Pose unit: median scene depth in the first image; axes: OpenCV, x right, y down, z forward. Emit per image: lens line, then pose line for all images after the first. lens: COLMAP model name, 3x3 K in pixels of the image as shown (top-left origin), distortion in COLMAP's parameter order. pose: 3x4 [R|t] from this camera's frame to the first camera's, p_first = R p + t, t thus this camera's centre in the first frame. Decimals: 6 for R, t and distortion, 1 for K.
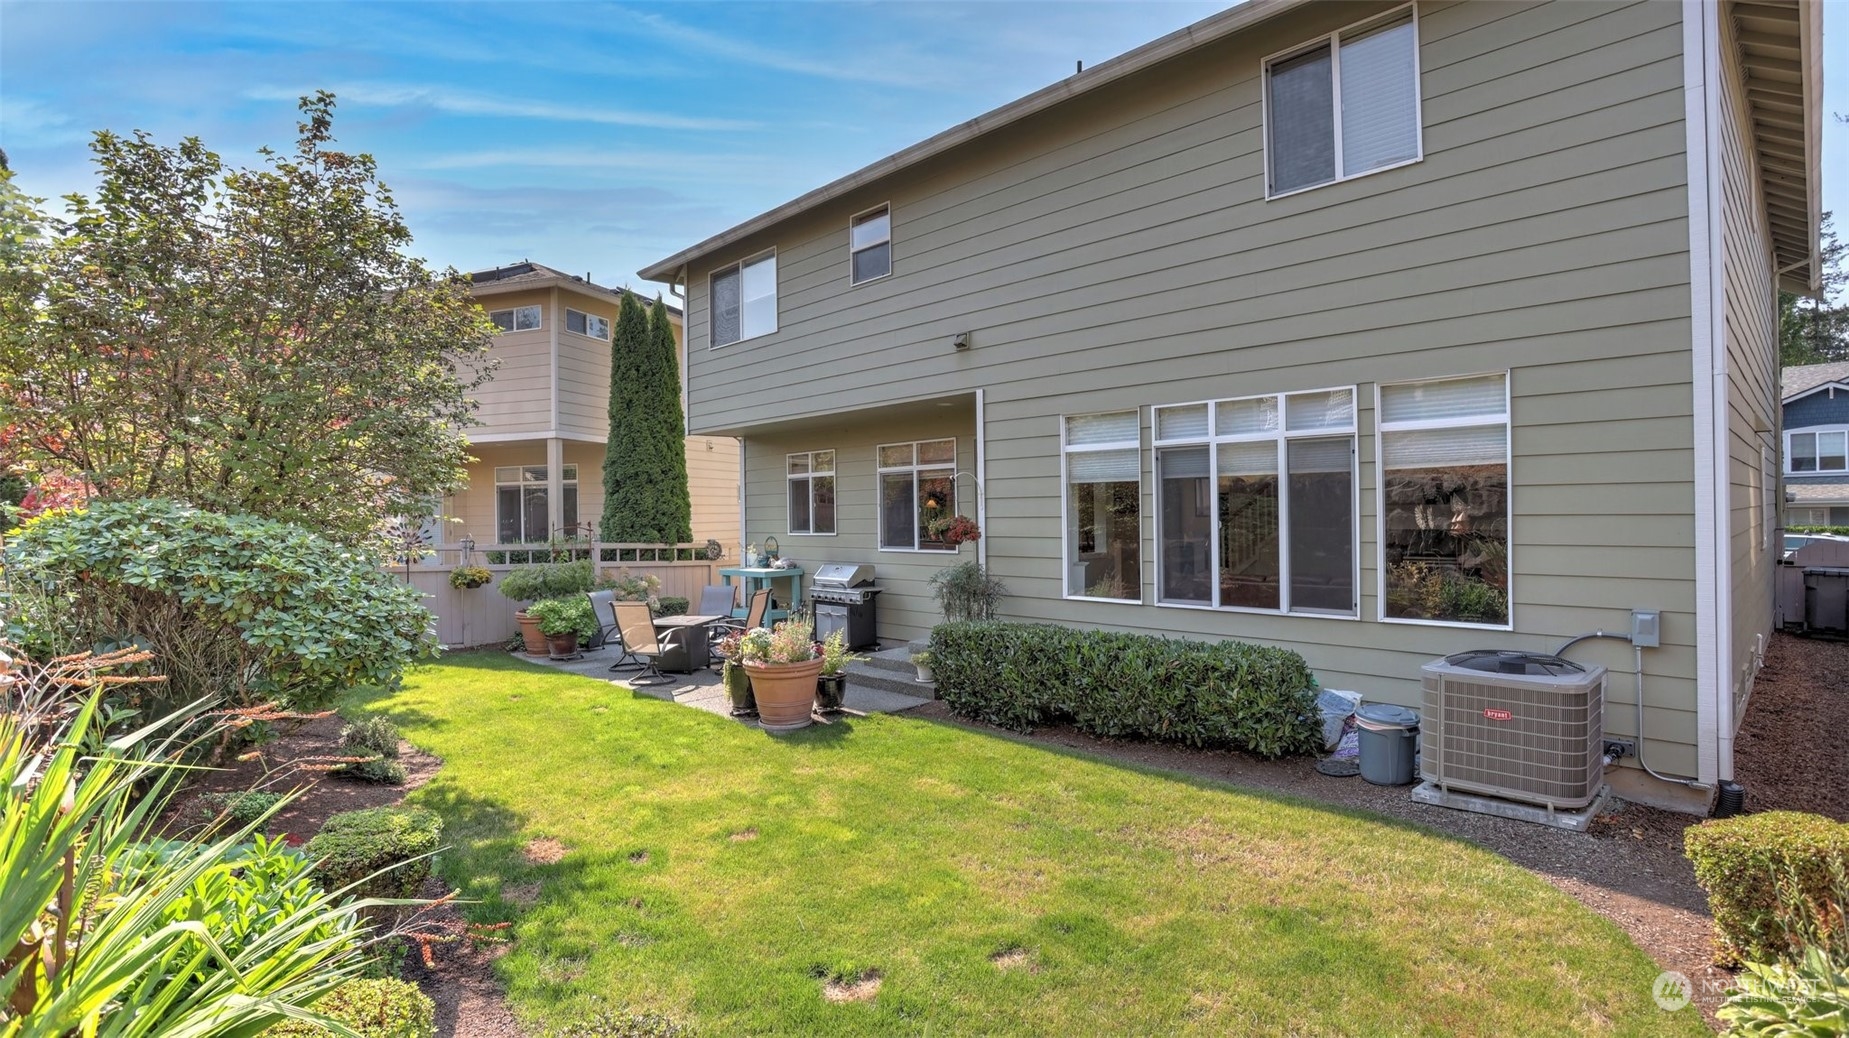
lens RADIAL K [[889.2, 0, 924.5], [0, 889.2, 519.0], [0, 0, 1]] dist [-0.092085, 0.000031]
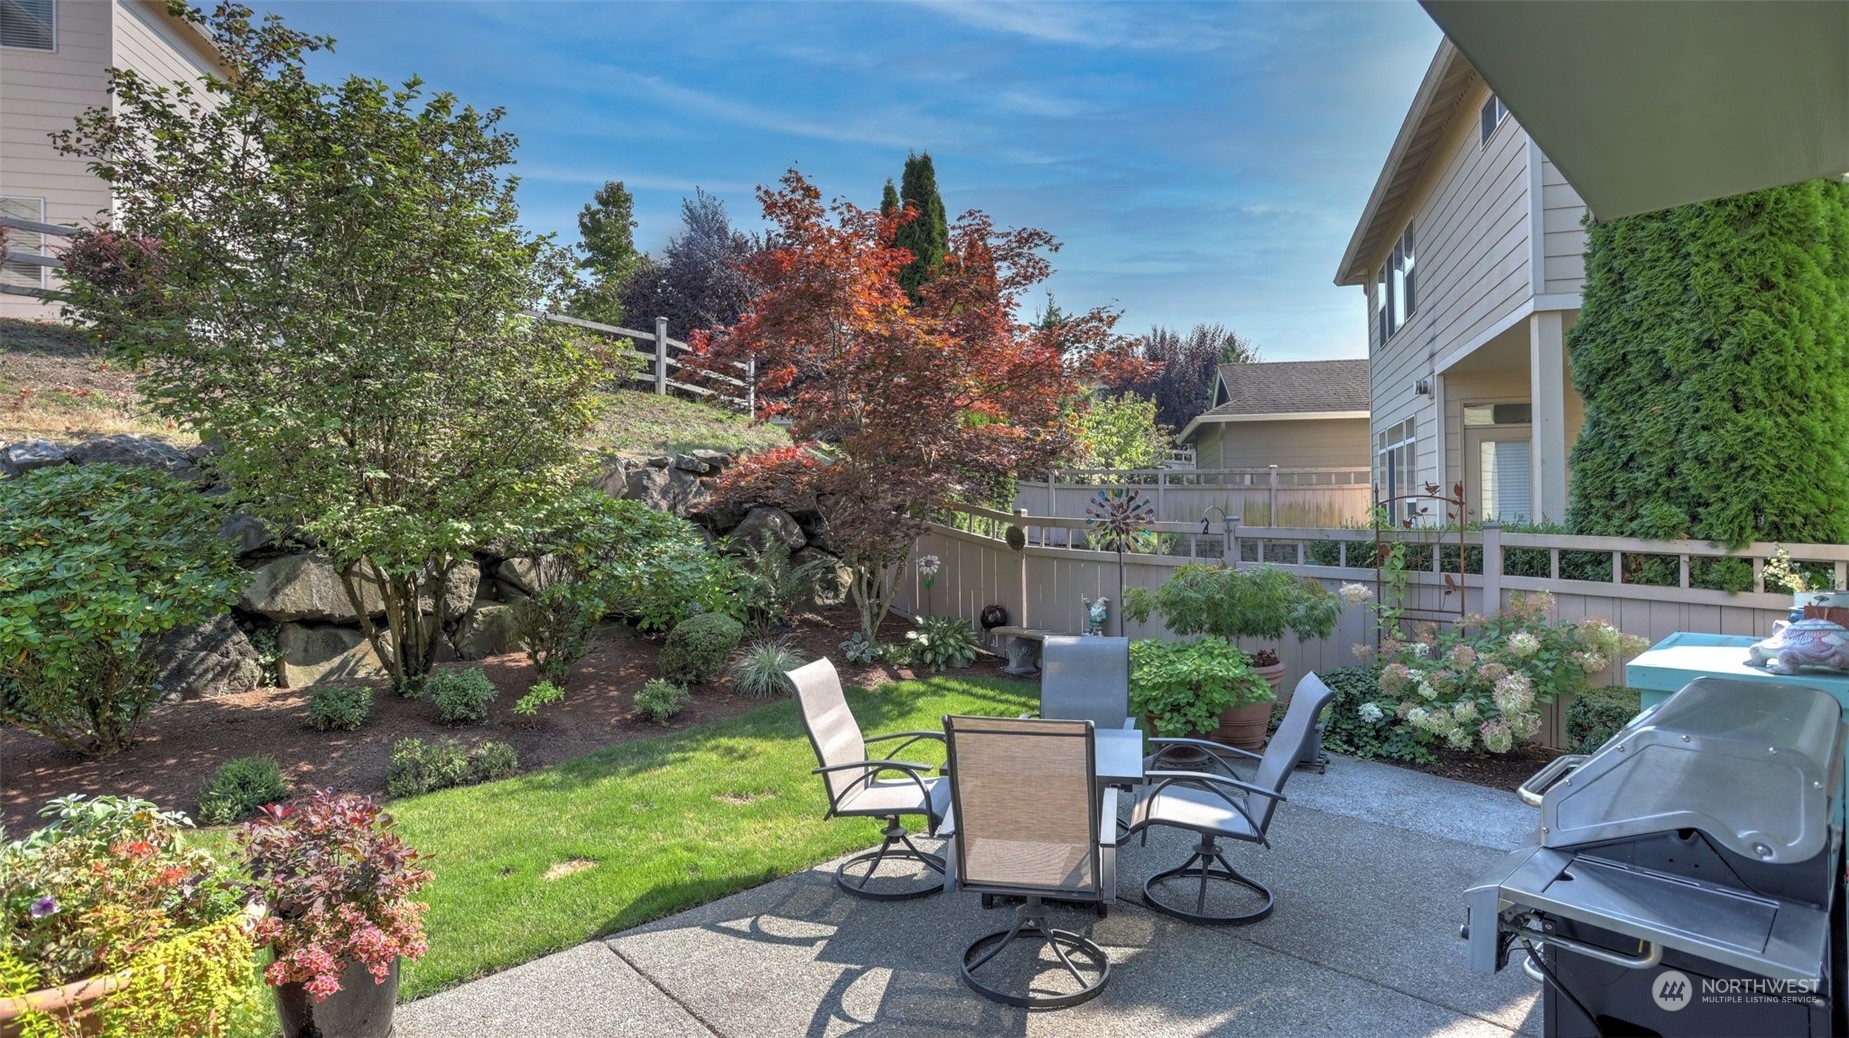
lens RADIAL K [[840.1, 0, 924.5], [0, 840.1, 519.0], [0, 0, 1]] dist [-0.008960, 0.000168]
pose [[-0.007427, 0.019487, -0.999783, 0.048943], [0.005117, 0.999798, 0.019450, 0.011037], [0.999959, -0.004972, -0.007525, 0.721859]]
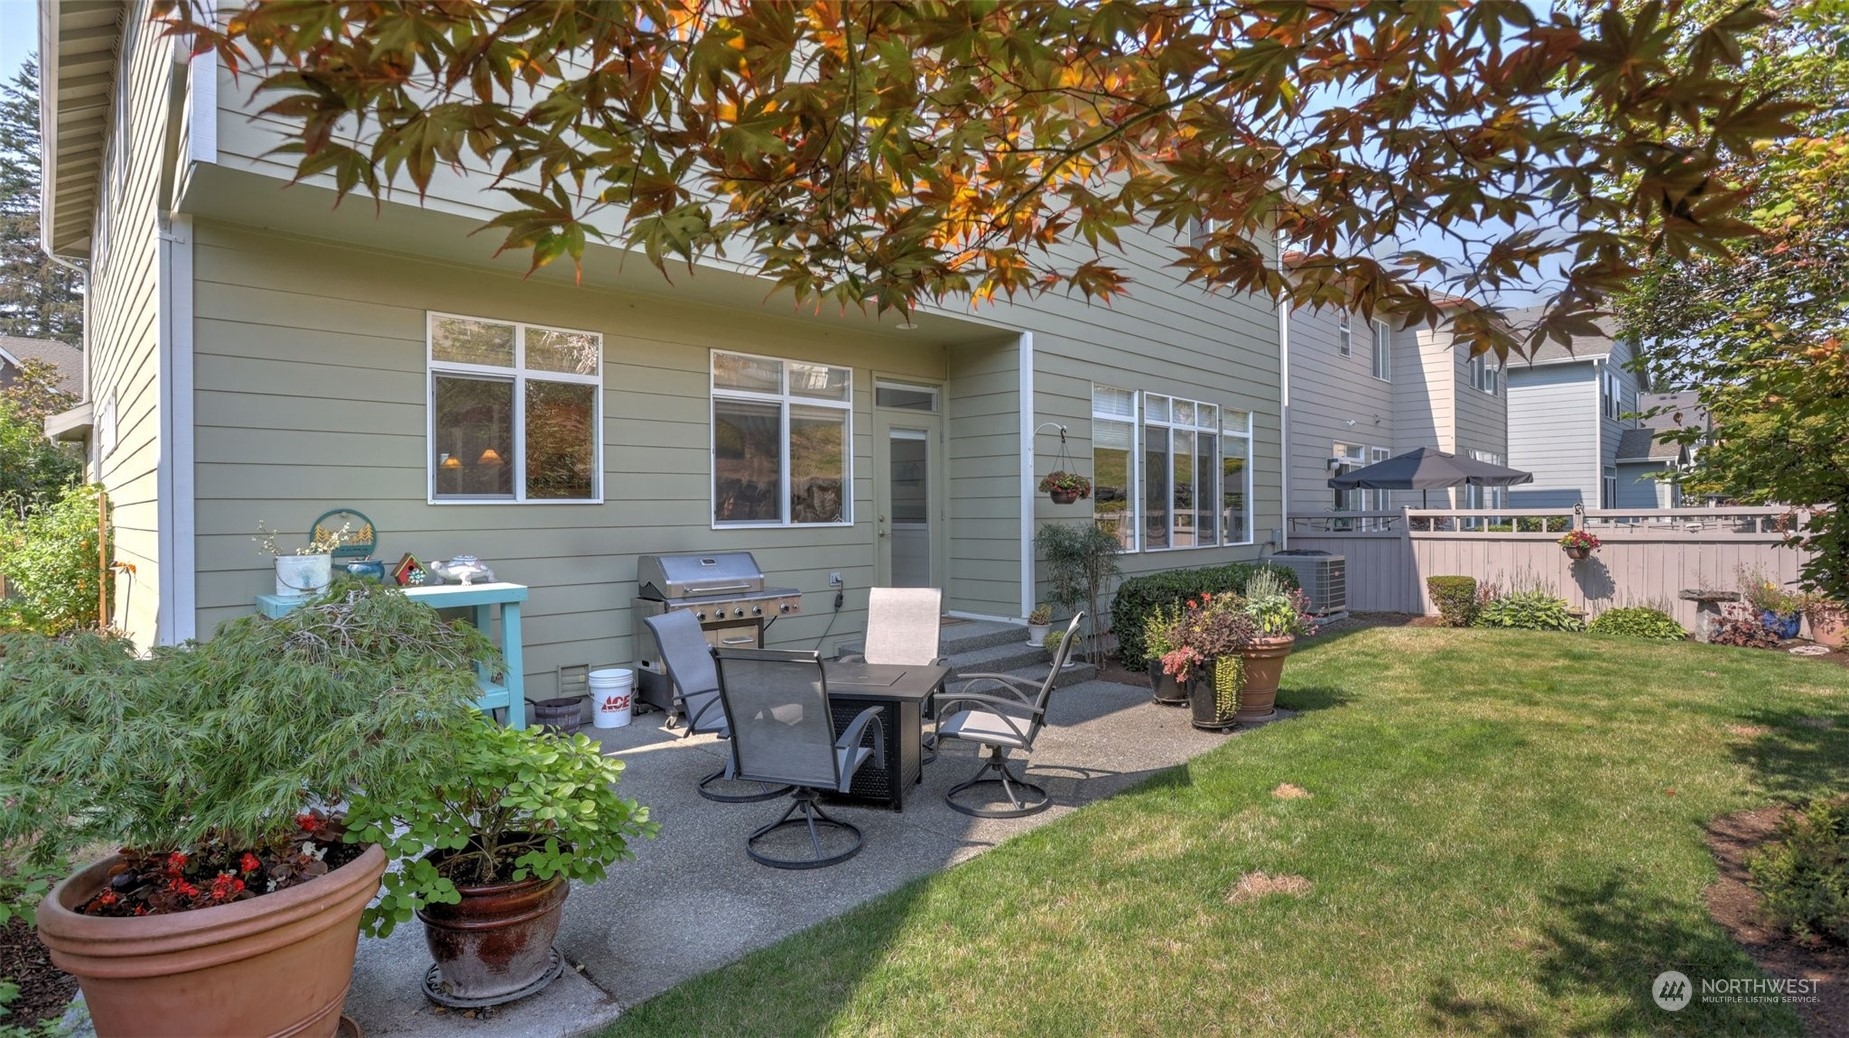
lens RADIAL K [[889.2, 0, 924.5], [0, 889.2, 519.0], [0, 0, 1]] dist [-0.092085, 0.000031]
pose [[-0.020353, 0.007411, 0.999765, -0.541811], [0.017447, 0.999823, -0.007056, 0.030501], [-0.999641, 0.017299, -0.020479, 0.740782]]
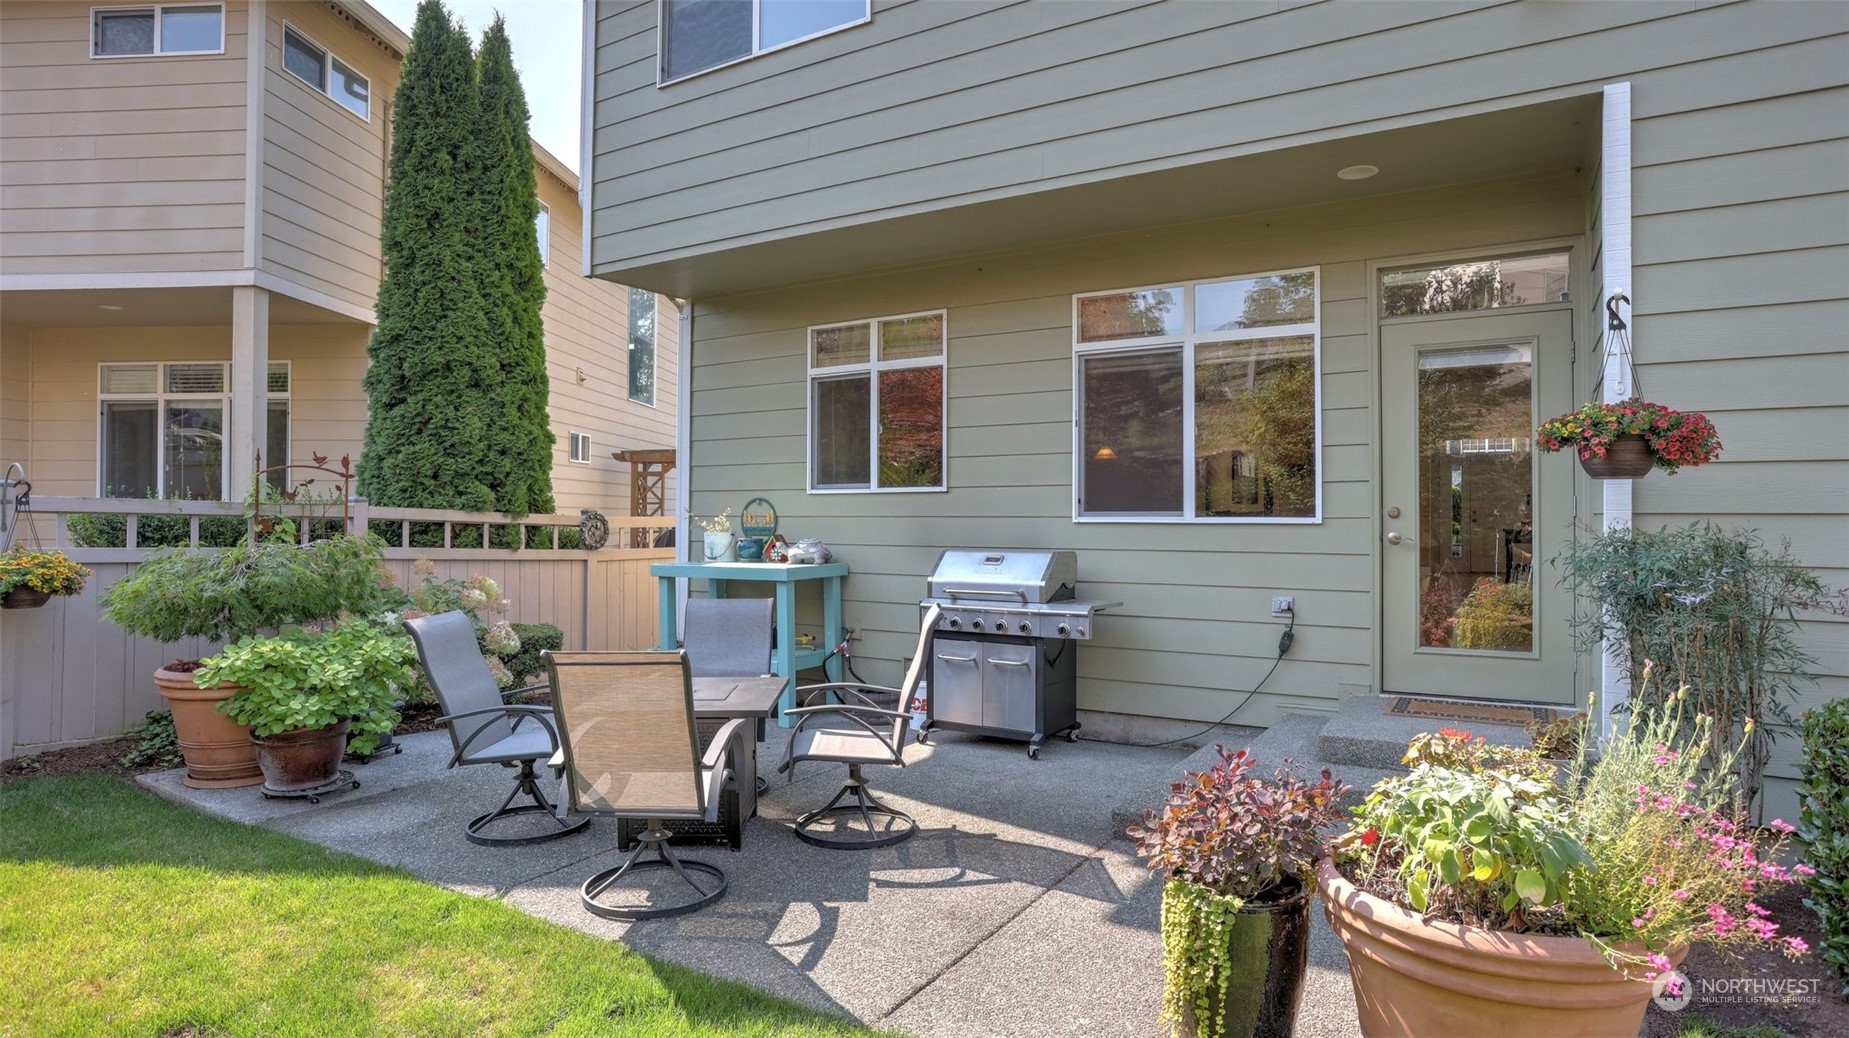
lens RADIAL K [[989.6, 0, 924.5], [0, 989.6, 519.0], [0, 0, 1]] dist [-0.077641, 0.035891]
pose [[0.966653, 0.018498, 0.255420, -0.219340], [-0.016282, 0.999809, -0.010789, 0.034919], [-0.255571, 0.006270, 0.966770, 0.443161]]
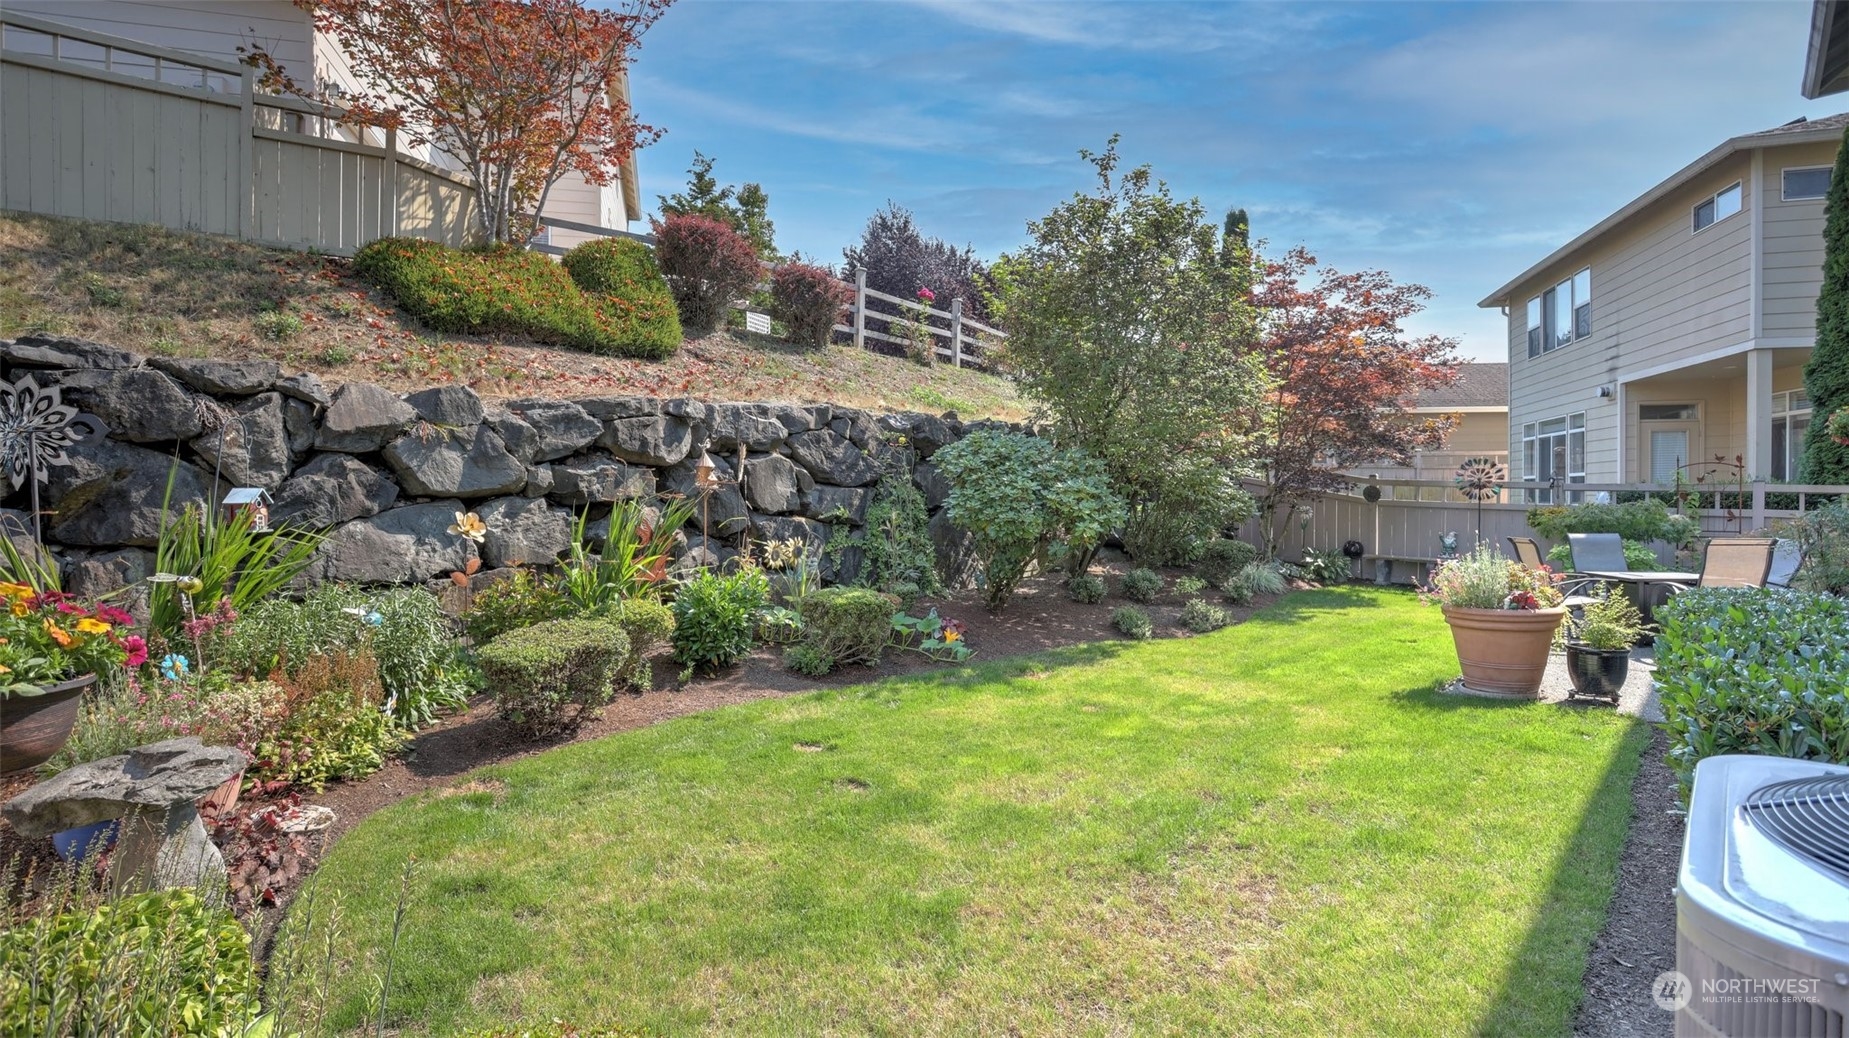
lens RADIAL K [[840.1, 0, 924.5], [0, 840.1, 519.0], [0, 0, 1]] dist [-0.008960, 0.000168]
pose [[0.044744, 0.037022, -0.998312, 0.301323], [-0.003390, 0.999313, 0.036907, 0.033444], [0.998993, 0.001733, 0.044839, 0.262167]]
